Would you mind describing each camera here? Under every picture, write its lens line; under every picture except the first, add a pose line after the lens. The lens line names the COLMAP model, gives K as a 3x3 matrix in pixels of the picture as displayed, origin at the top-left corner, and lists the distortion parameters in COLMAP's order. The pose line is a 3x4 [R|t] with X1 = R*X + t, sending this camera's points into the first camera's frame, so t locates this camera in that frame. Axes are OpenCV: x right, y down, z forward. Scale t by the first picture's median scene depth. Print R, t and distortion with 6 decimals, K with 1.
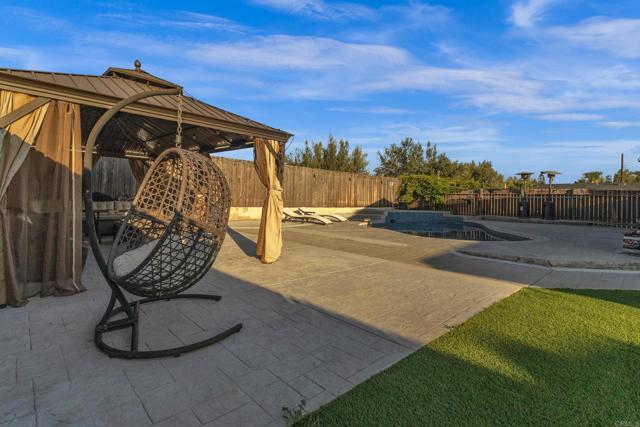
lens RADIAL K [[313.5, 0, 318.7], [0, 313.5, 194.6], [0, 0, 1]] dist [-0.000633, -0.000344]
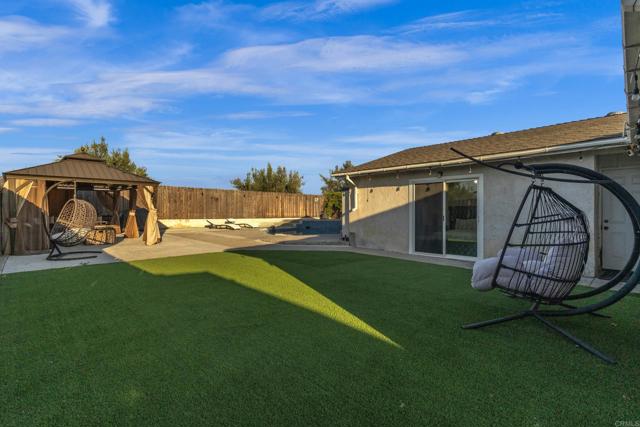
lens RADIAL K [[295.5, 0, 320.0], [0, 295.5, 213.5], [0, 0, 1]] dist [0.000512, 0.000114]
pose [[0.999693, -0.018696, -0.016236, 0.304813], [0.019065, 0.999557, 0.022869, -0.004540], [0.015801, -0.023172, 0.999607, -0.281222]]
